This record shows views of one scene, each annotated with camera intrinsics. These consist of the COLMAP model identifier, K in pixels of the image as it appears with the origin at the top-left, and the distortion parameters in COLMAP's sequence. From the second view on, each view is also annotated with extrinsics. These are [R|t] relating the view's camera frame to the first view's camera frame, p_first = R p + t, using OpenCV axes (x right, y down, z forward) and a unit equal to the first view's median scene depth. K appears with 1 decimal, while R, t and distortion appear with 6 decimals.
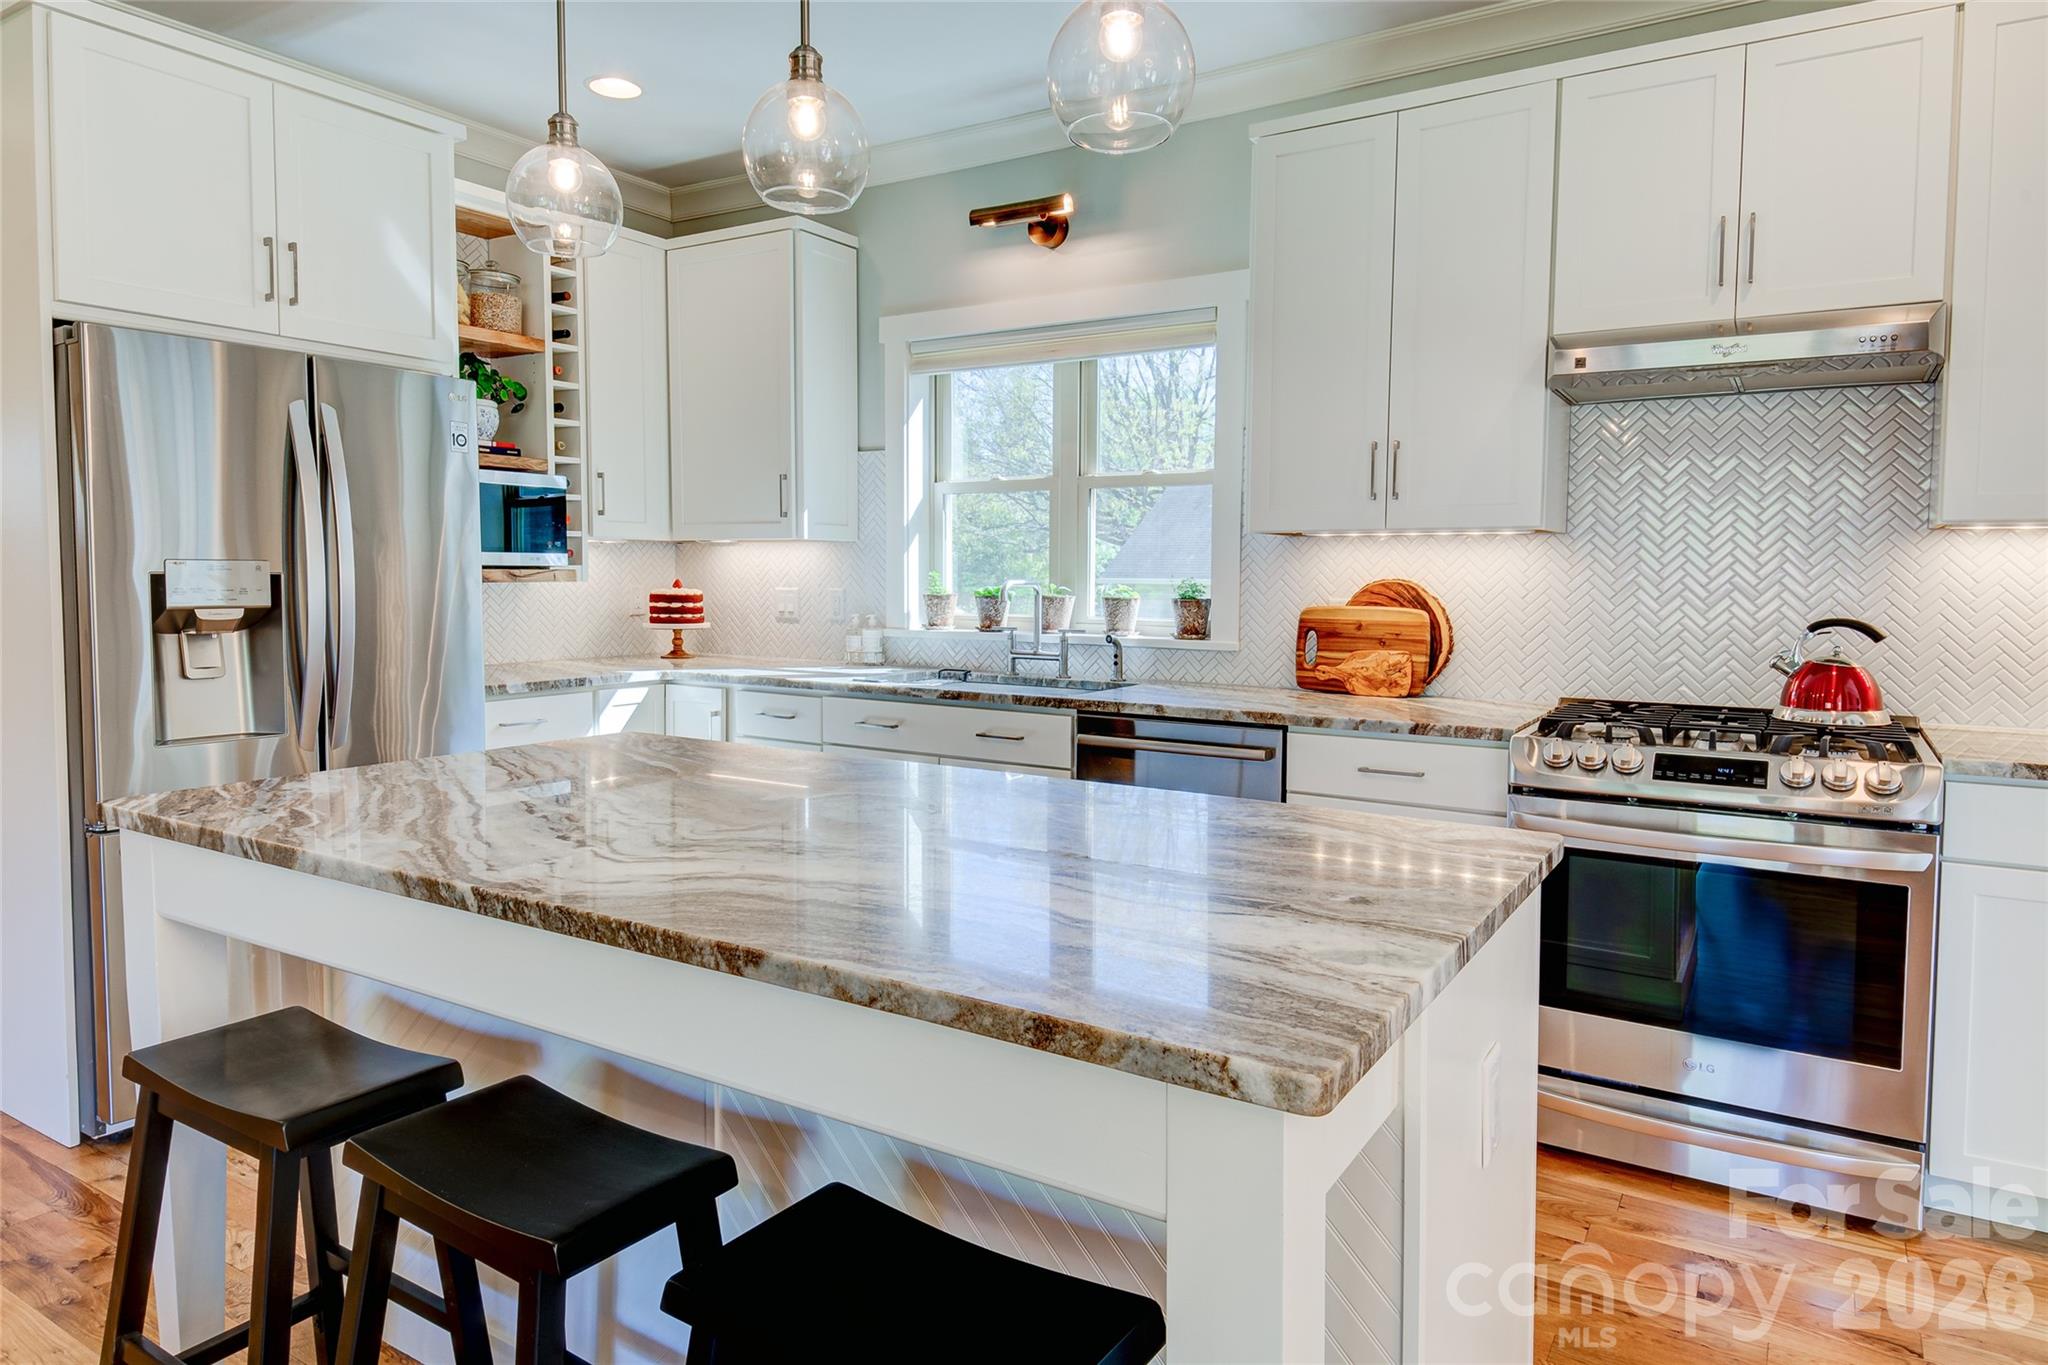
lens RADIAL K [[1252.1, 0, 1027.4], [0, 1252.1, 639.6], [0, 0, 1]] dist [0.072789, -0.062210]
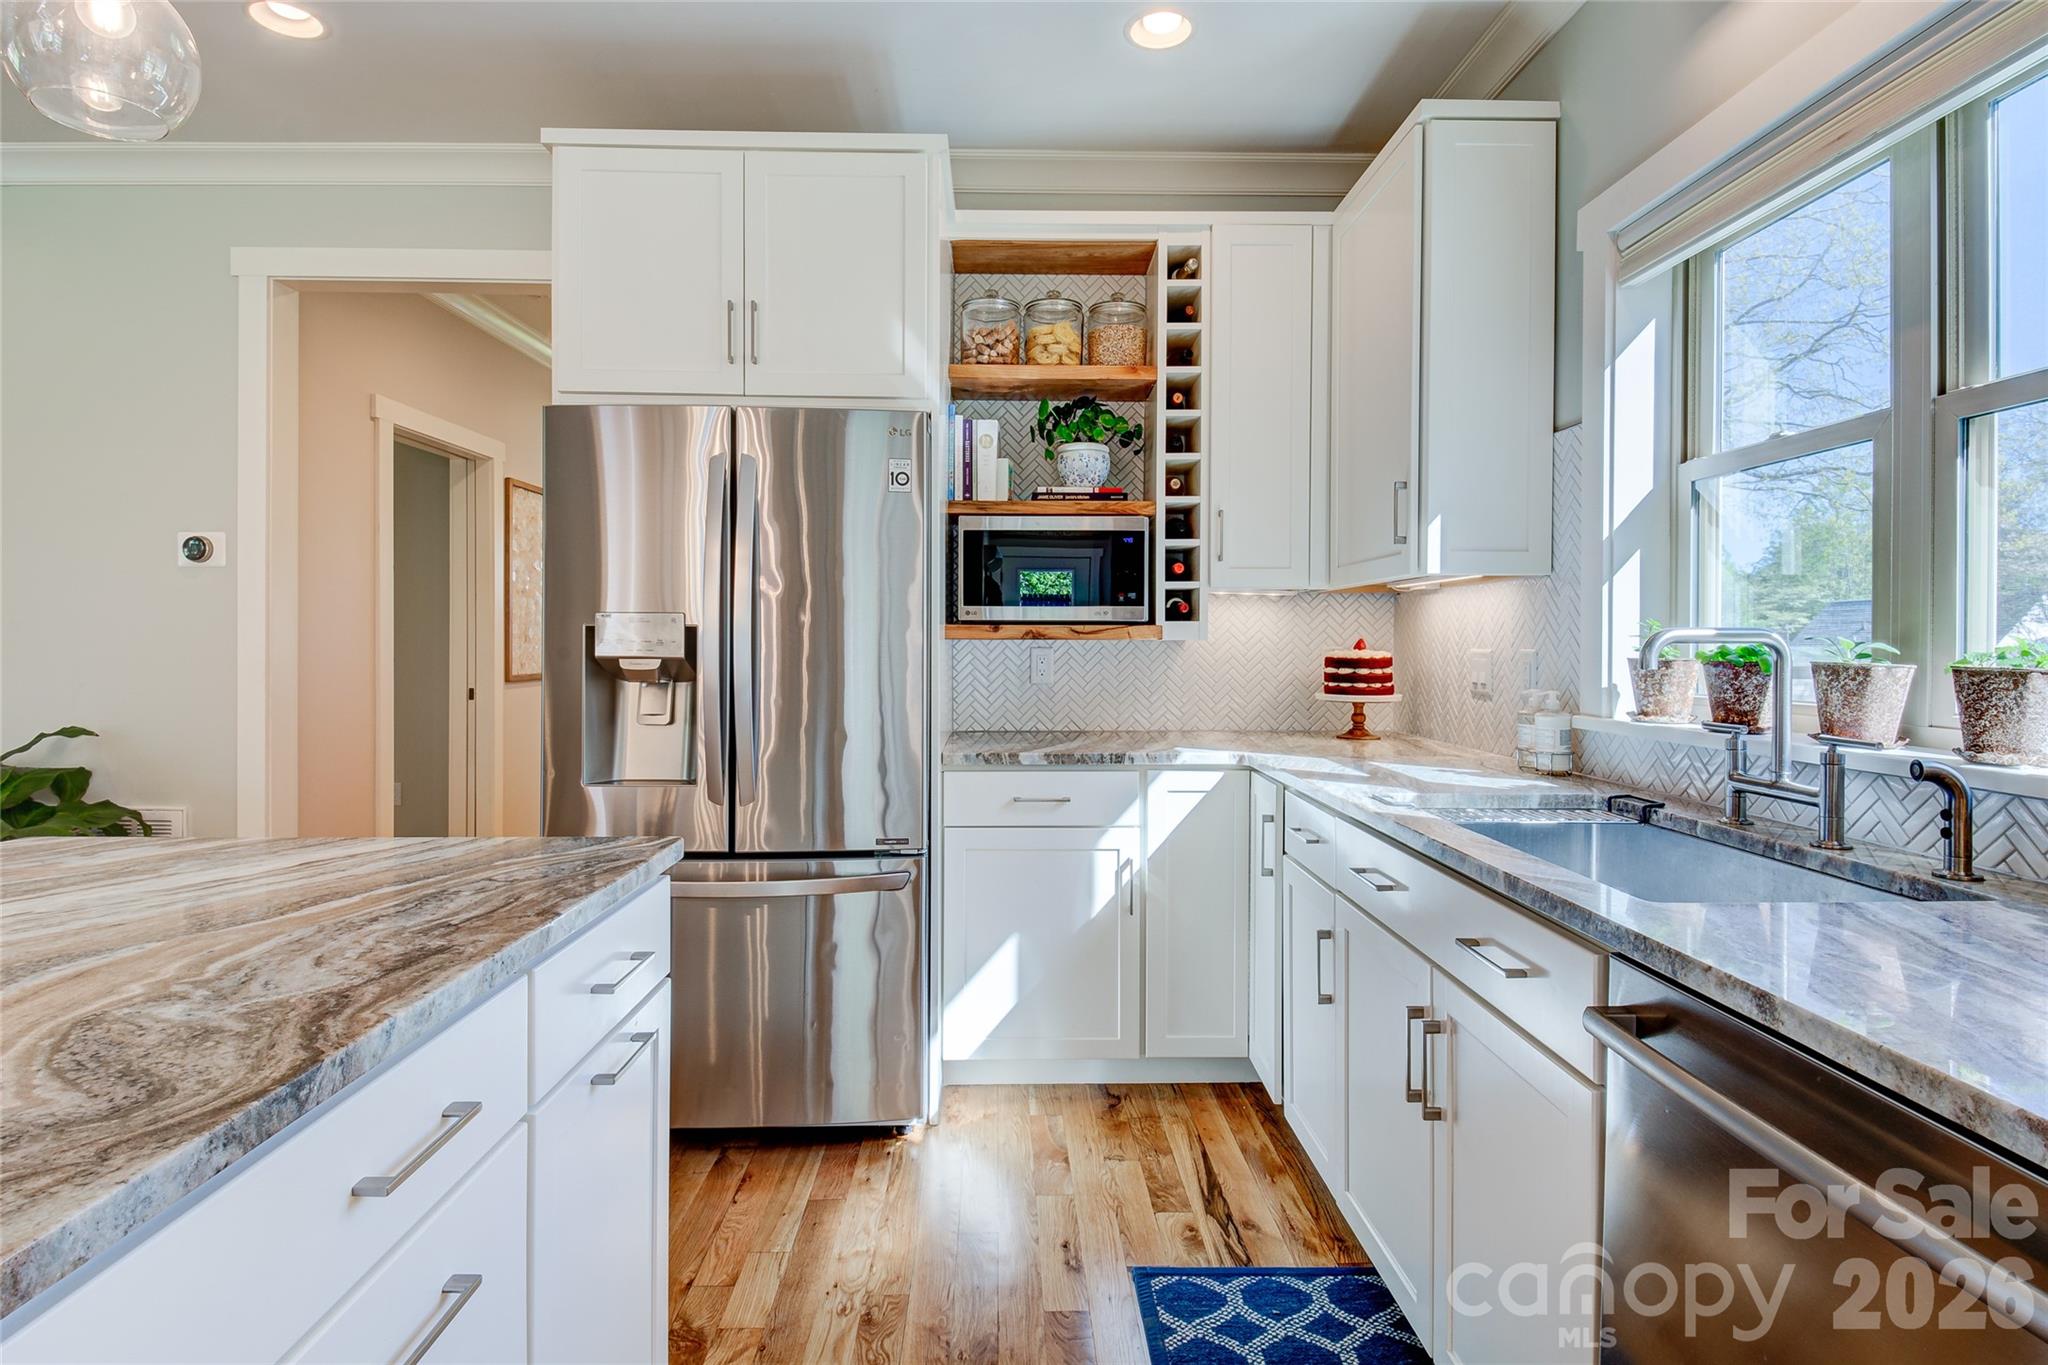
lens RADIAL K [[1035.9, 0, 1024.6], [0, 1035.9, 654.6], [0, 0, 1]] dist [0.001372, -0.000171]
pose [[0.550804, 0.005462, -0.834617, 0.163911], [-0.045878, 0.998665, -0.023741, -0.014231], [0.833373, 0.051367, 0.550319, 0.516383]]
